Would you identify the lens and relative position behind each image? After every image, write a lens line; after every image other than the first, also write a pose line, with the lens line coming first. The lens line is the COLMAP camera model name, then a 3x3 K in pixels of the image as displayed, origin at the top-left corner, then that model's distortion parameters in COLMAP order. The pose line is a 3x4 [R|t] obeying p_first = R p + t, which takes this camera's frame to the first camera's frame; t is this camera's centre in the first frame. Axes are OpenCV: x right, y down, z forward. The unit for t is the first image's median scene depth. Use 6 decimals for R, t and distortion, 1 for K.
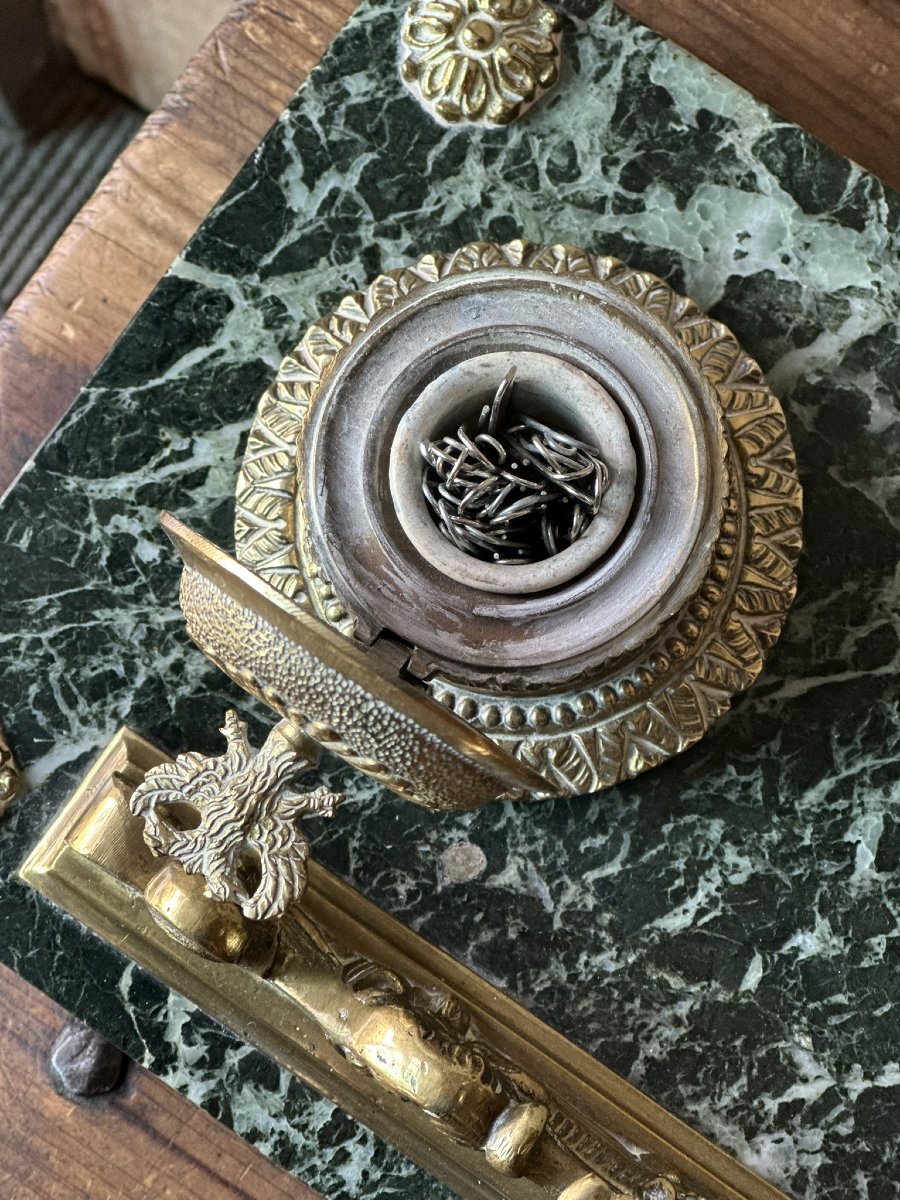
lens RADIAL K [[2692.2, 0, 450.0], [0, 2692.2, 600.0], [0, 0, 1]] dist [0.386050, 0.096698]
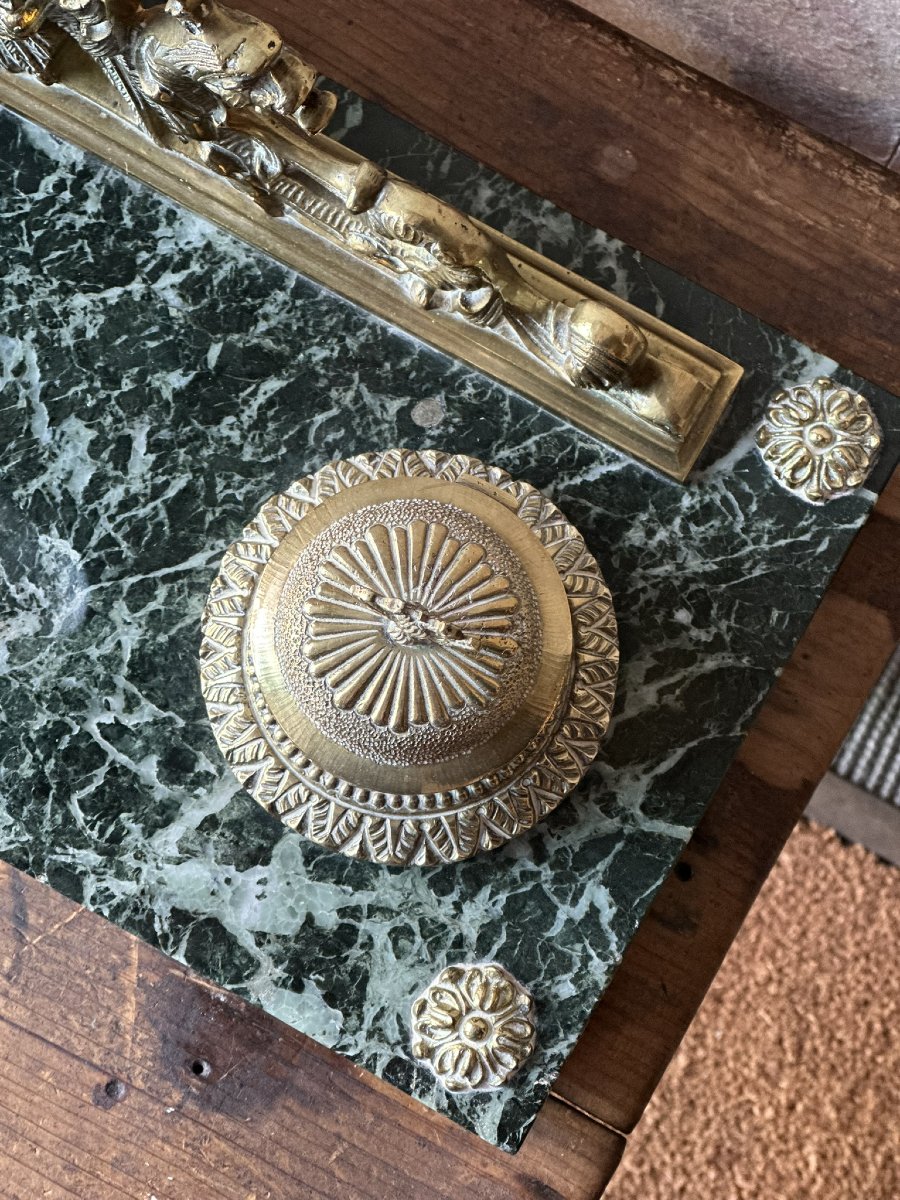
lens RADIAL K [[2692.2, 0, 450.0], [0, 2692.2, 600.0], [0, 0, 1]] dist [0.386050, 0.096698]
pose [[-0.995676, 0.092464, 0.008913, -0.009431], [-0.092447, -0.995715, 0.002344, -0.002423], [0.009091, 0.001510, 0.999958, -0.359108]]
